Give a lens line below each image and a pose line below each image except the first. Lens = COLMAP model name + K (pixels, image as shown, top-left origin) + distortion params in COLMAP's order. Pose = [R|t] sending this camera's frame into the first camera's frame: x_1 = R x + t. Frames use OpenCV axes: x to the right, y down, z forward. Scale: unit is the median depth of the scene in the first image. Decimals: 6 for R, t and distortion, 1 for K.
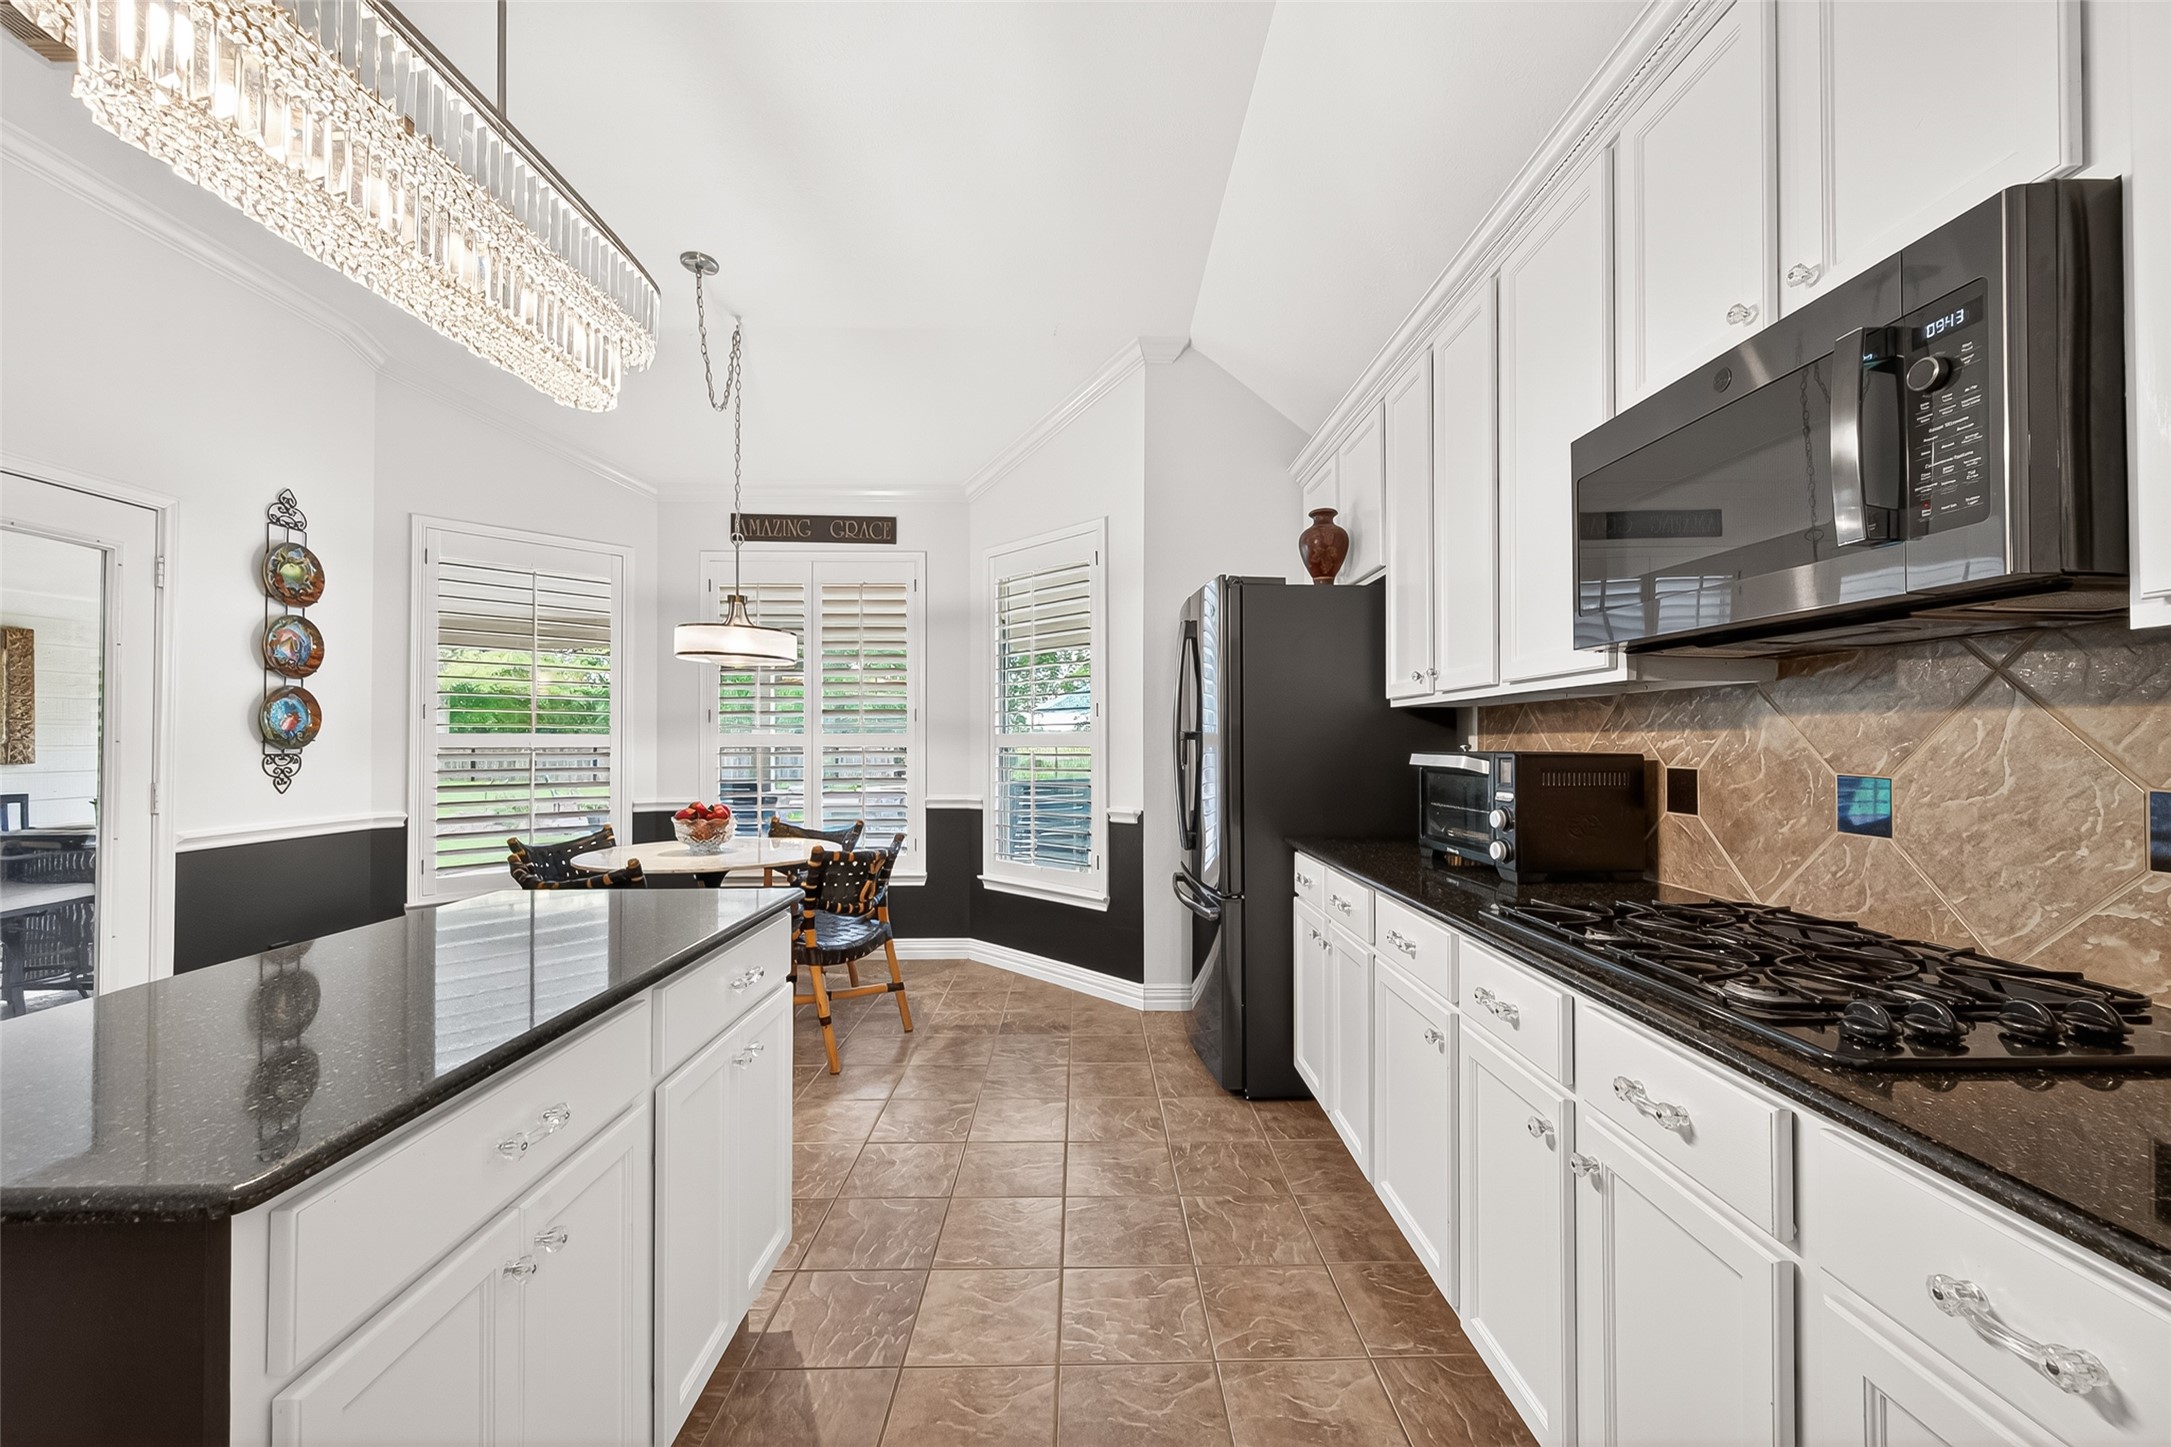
lens RADIAL K [[854.6, 0, 1085.5], [0, 854.6, 723.5], [0, 0, 1]] dist [0.001336, 0.000025]
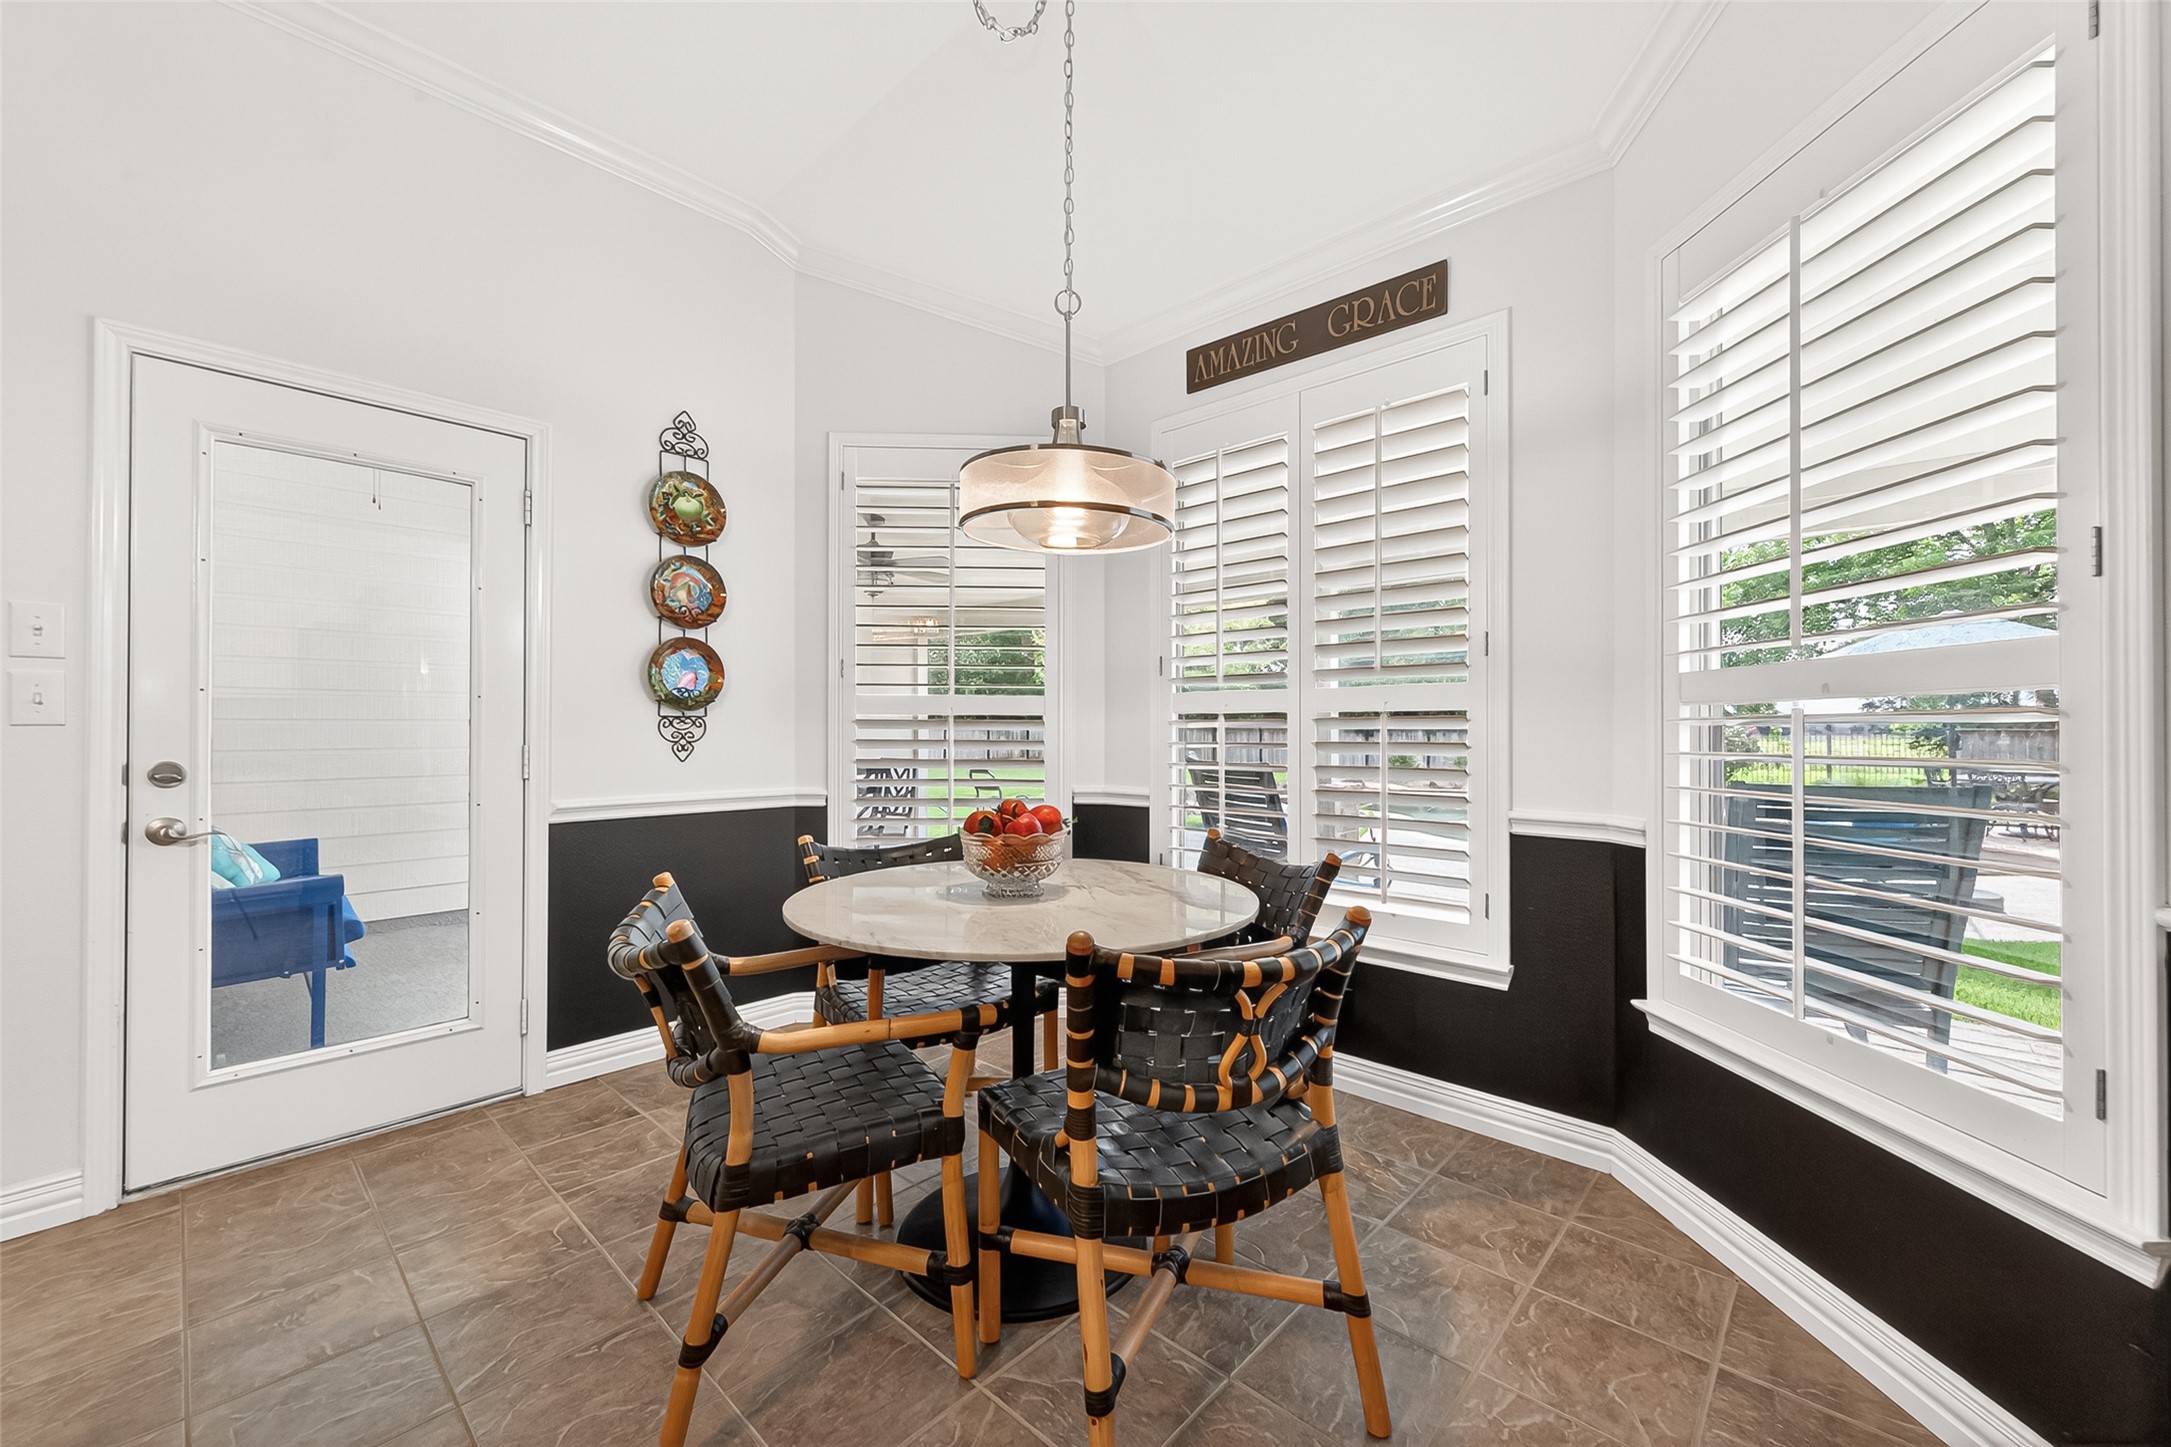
lens RADIAL K [[854.6, 0, 1085.5], [0, 854.6, 723.5], [0, 0, 1]] dist [0.001336, 0.000025]
pose [[0.734108, 0.000735, -0.679032, -0.043996], [0.009240, 0.999896, 0.011072, 0.036883], [0.678970, -0.014402, 0.734025, 0.633826]]
